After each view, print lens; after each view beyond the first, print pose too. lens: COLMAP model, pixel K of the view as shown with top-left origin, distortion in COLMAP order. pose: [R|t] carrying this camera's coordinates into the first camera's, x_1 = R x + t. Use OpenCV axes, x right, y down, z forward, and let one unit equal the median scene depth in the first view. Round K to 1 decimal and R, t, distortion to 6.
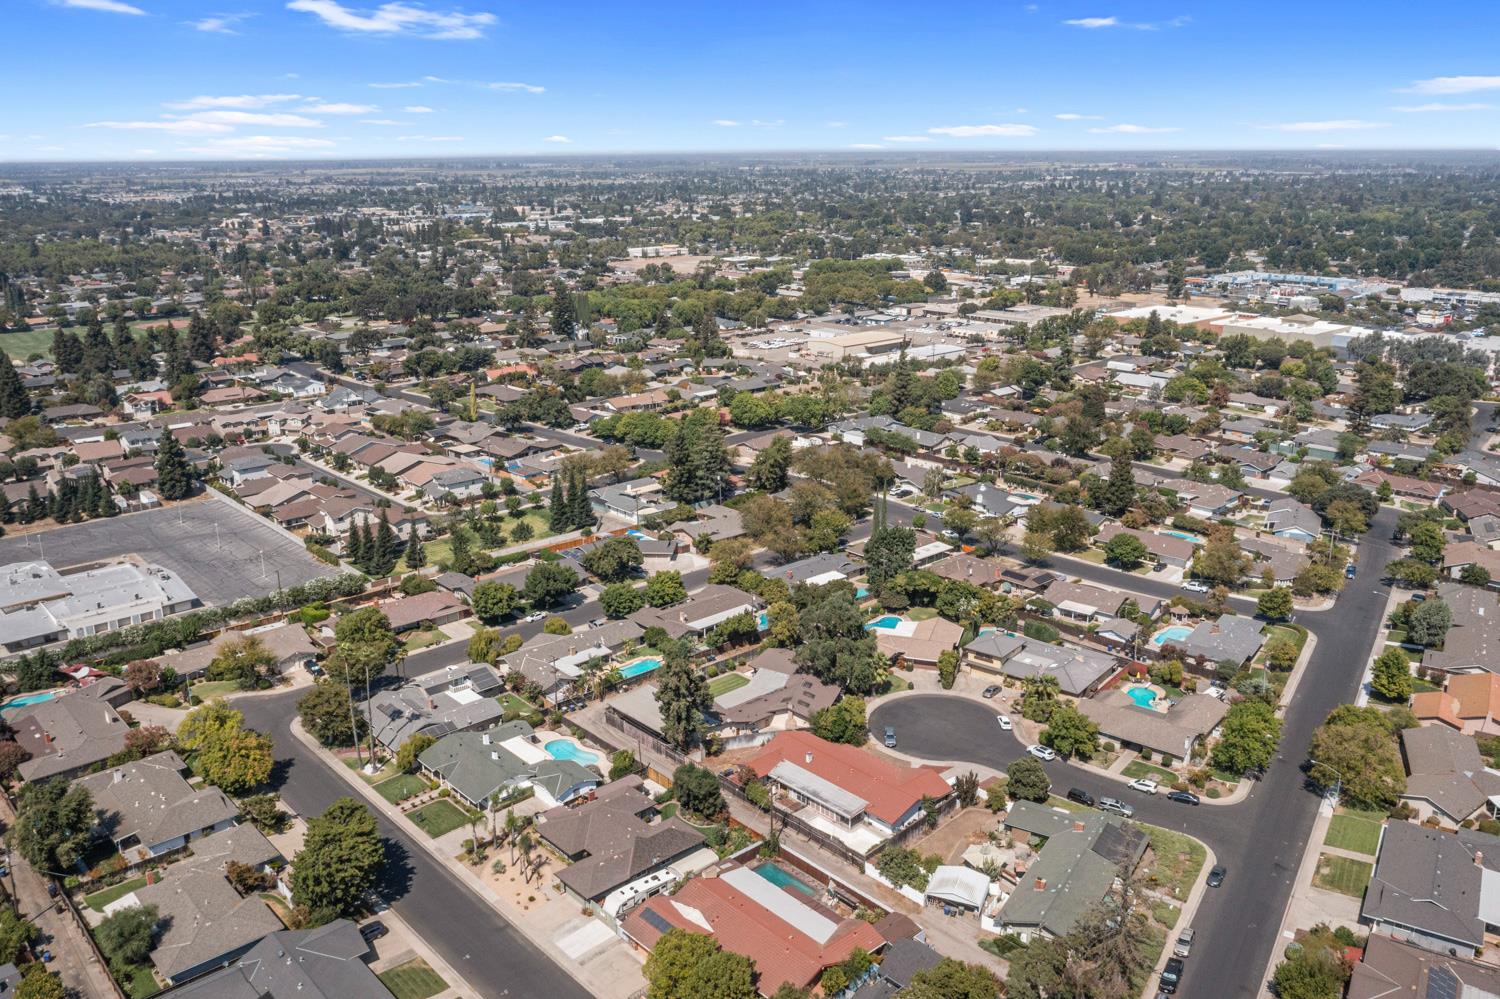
lens RADIAL K [[1182.2, 0, 758.0], [0, 1182.2, 497.8], [0, 0, 1]] dist [-0.007793, -0.001235]
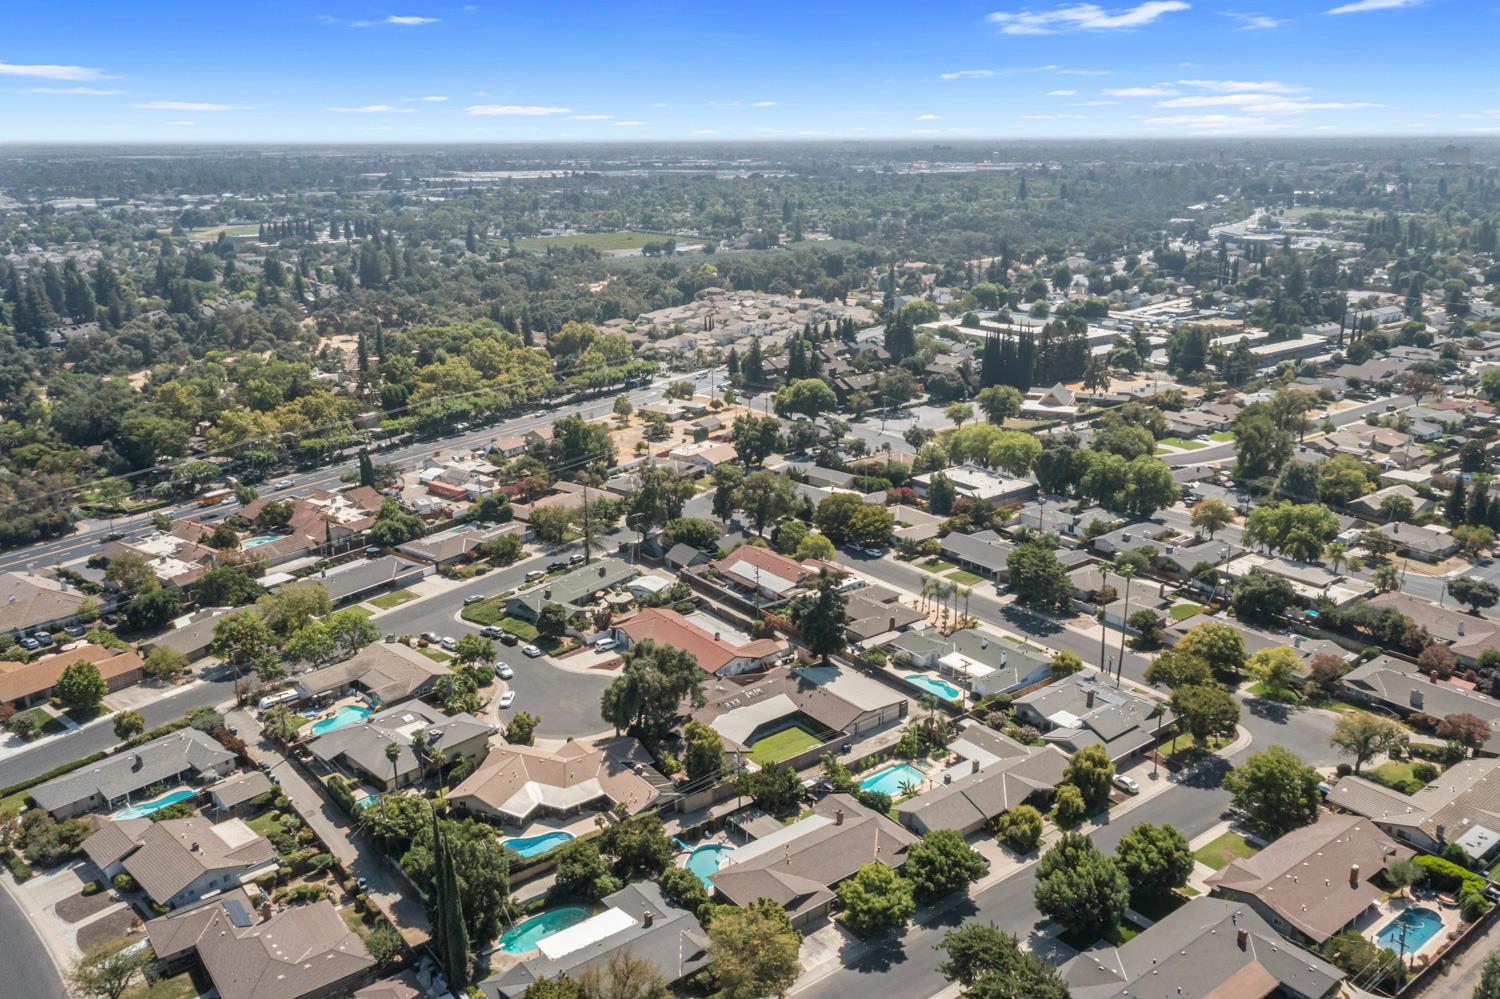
lens RADIAL K [[1182.2, 0, 758.0], [0, 1182.2, 497.8], [0, 0, 1]] dist [-0.007793, -0.001235]
pose [[-0.997383, -0.006609, 0.071999, -0.068428], [0.034089, 0.835201, 0.548887, -0.469941], [-0.063761, 0.549905, -0.832790, 1.629610]]
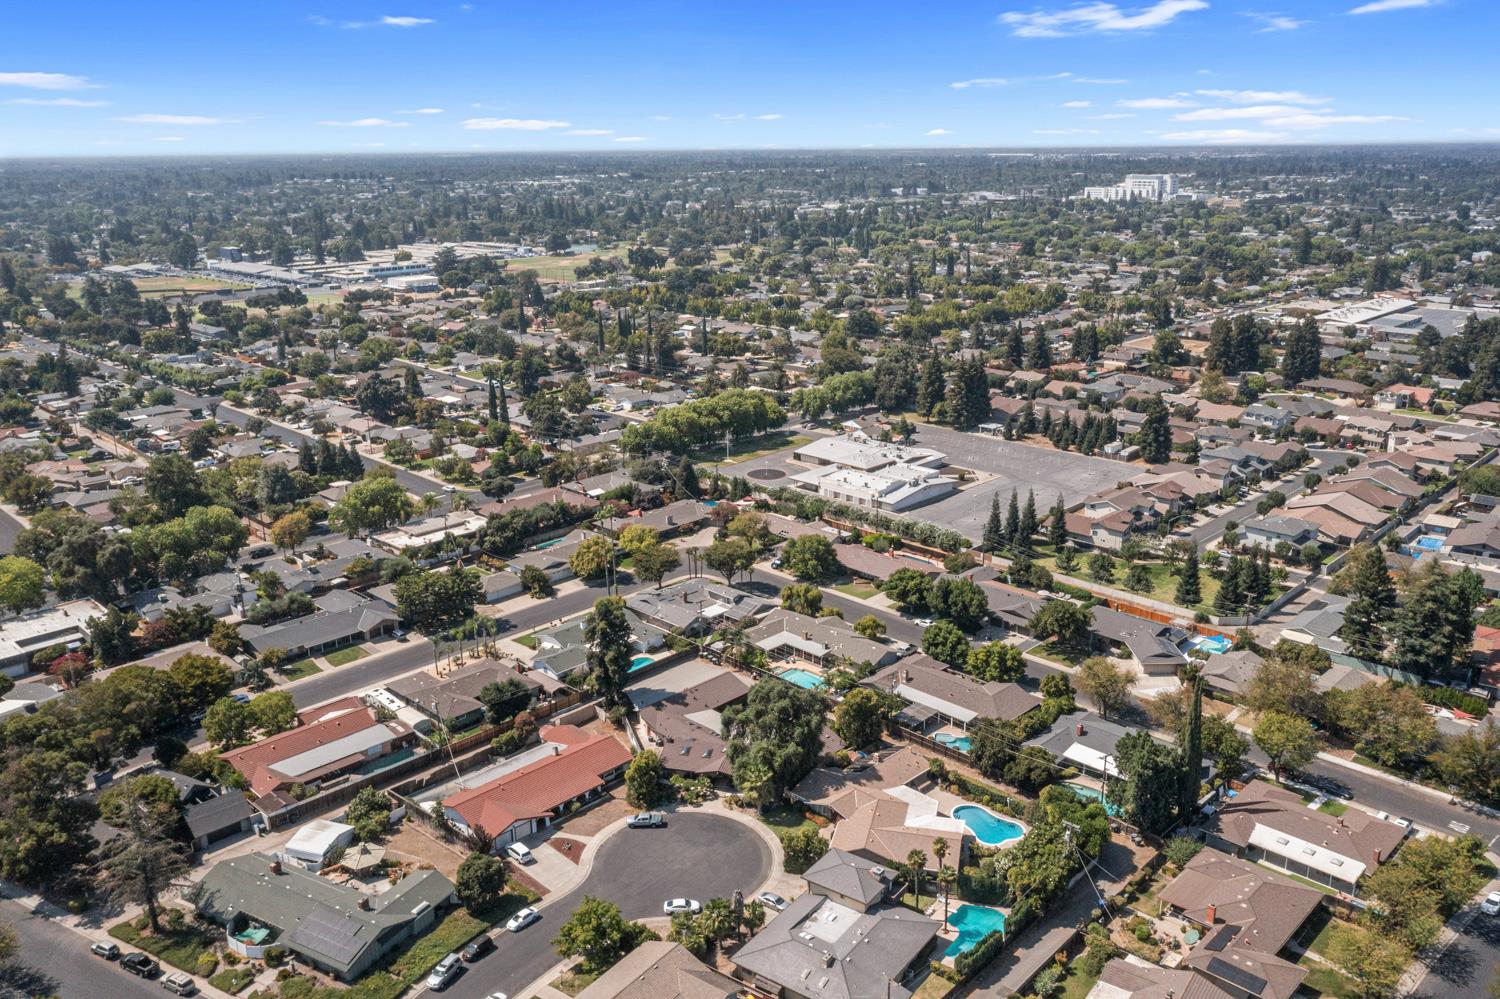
lens RADIAL K [[1182.2, 0, 758.0], [0, 1182.2, 497.8], [0, 0, 1]] dist [-0.007793, -0.001235]
pose [[0.064348, 0.295022, -0.953321, 0.803169], [-0.273468, 0.923945, 0.267472, -0.248786], [0.959726, 0.243492, 0.140134, 0.827241]]
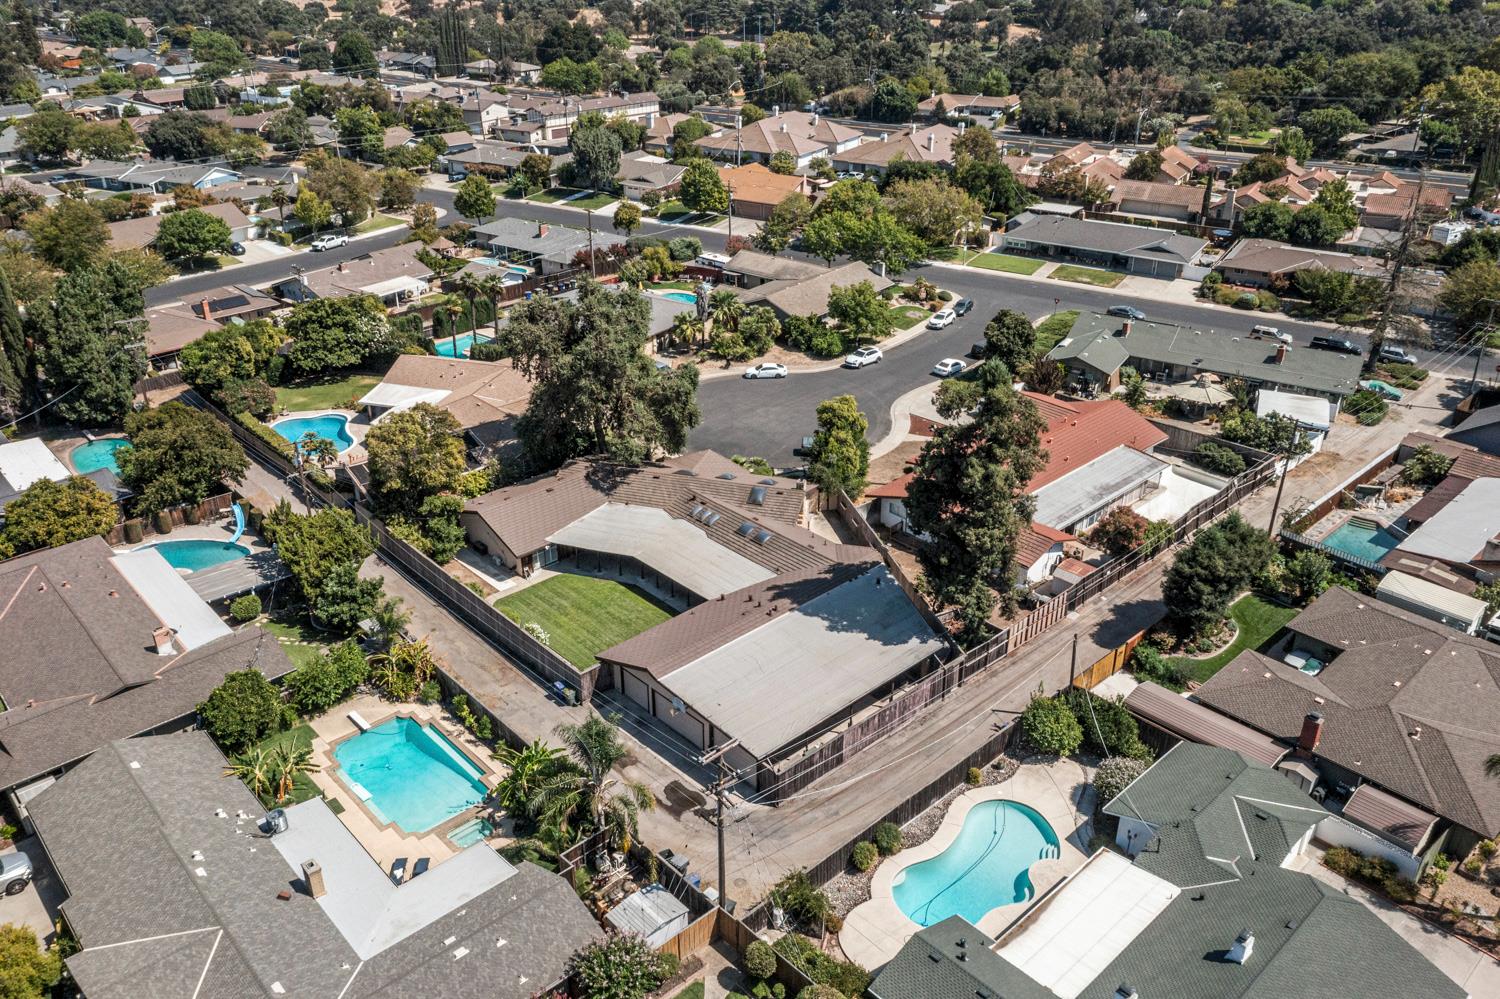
lens RADIAL K [[1182.2, 0, 758.0], [0, 1182.2, 497.8], [0, 0, 1]] dist [-0.007793, -0.001235]
pose [[-0.018164, -0.442604, 0.896533, -0.362296], [0.281931, 0.858027, 0.429306, -0.023765], [-0.959263, 0.260558, 0.109199, 0.897467]]
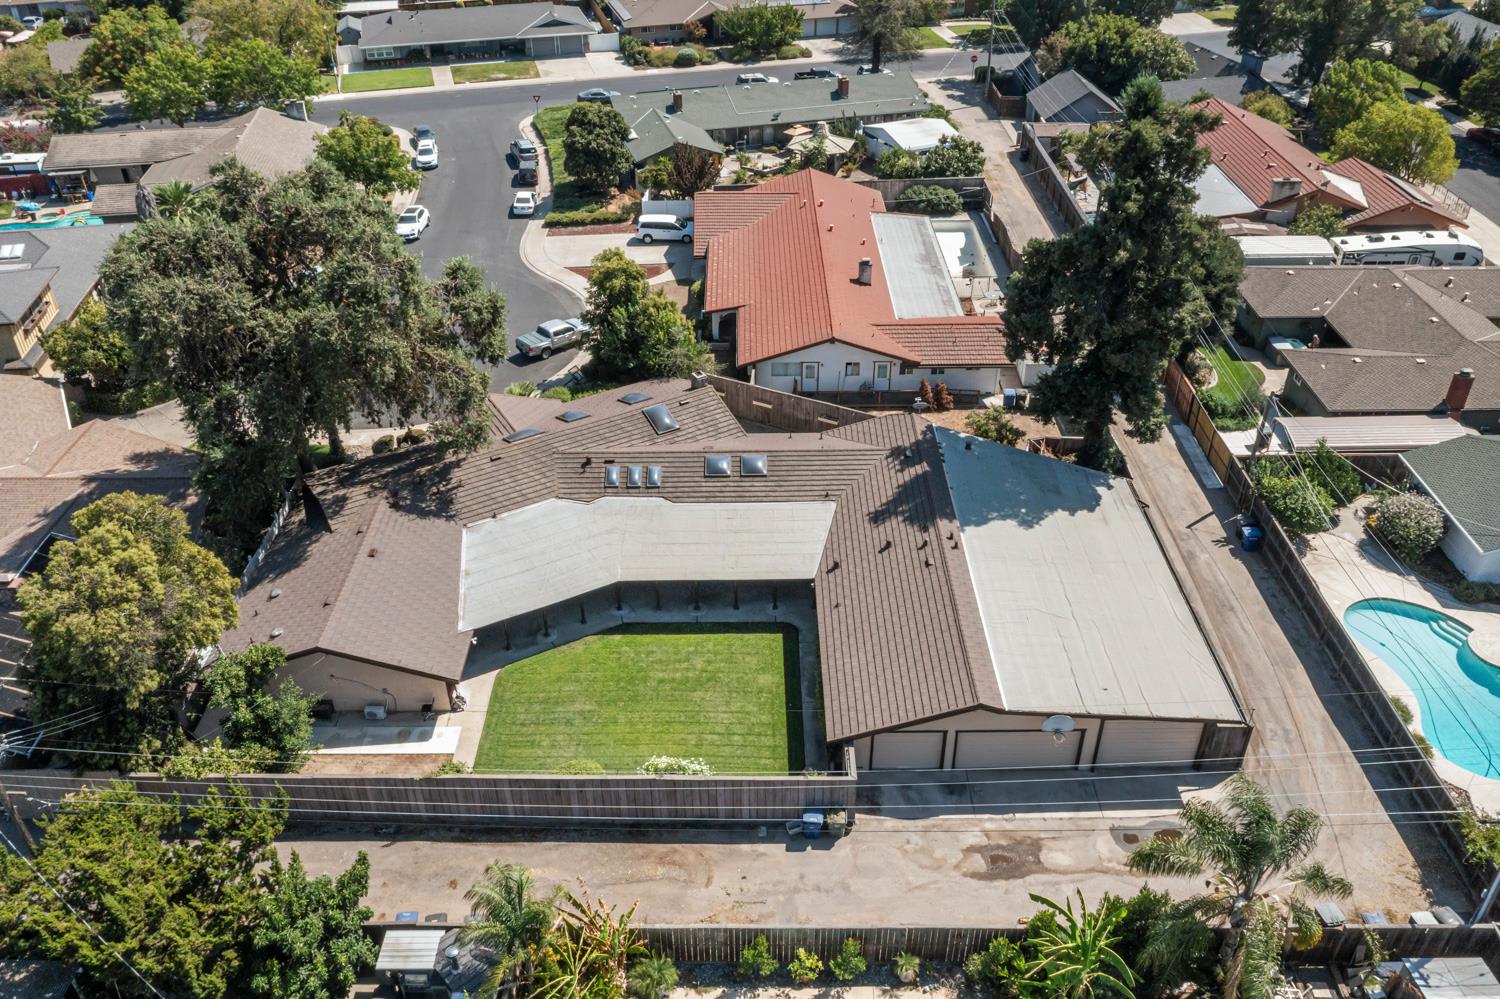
lens RADIAL K [[1182.2, 0, 758.0], [0, 1182.2, 497.8], [0, 0, 1]] dist [-0.007793, -0.001235]
pose [[-0.746271, -0.363746, 0.557466, -0.155994], [0.198555, 0.677715, 0.708010, -0.021076], [-0.635339, 0.639055, -0.433536, 1.063781]]
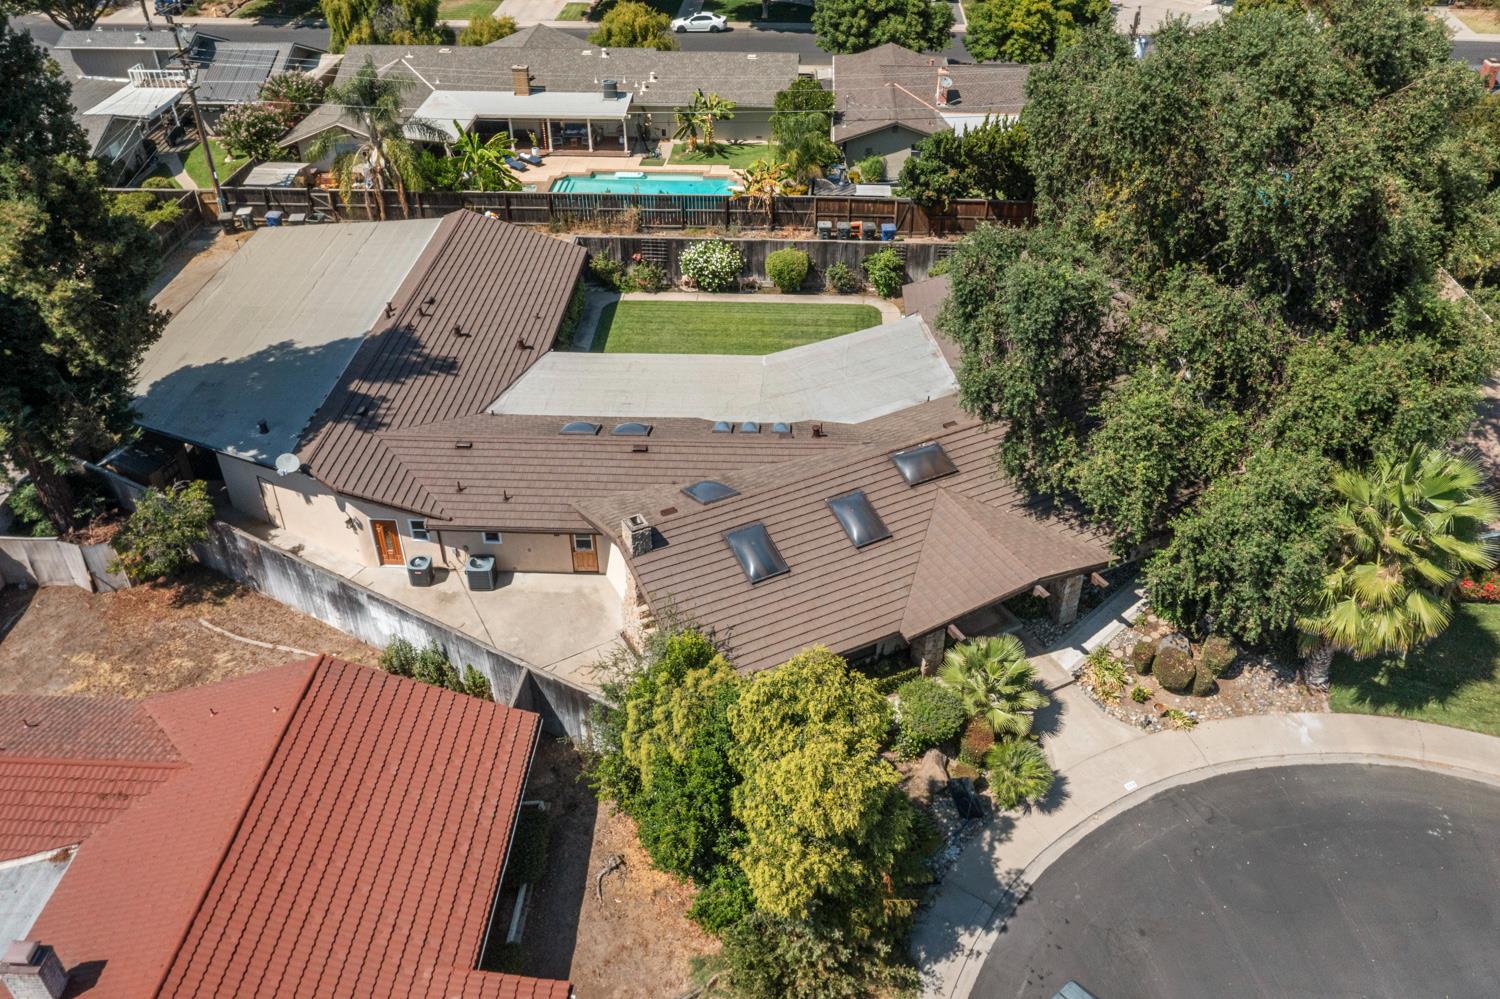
lens RADIAL K [[1255.5, 0, 750.0], [0, 1255.5, 499.5], [0, 0, 1]] dist [-0.007779, -0.004735]
pose [[0.706074, 0.413601, -0.574799, 0.133310], [-0.199115, 0.894914, 0.399353, 0.088138], [0.679568, -0.167522, 0.714229, 0.818995]]
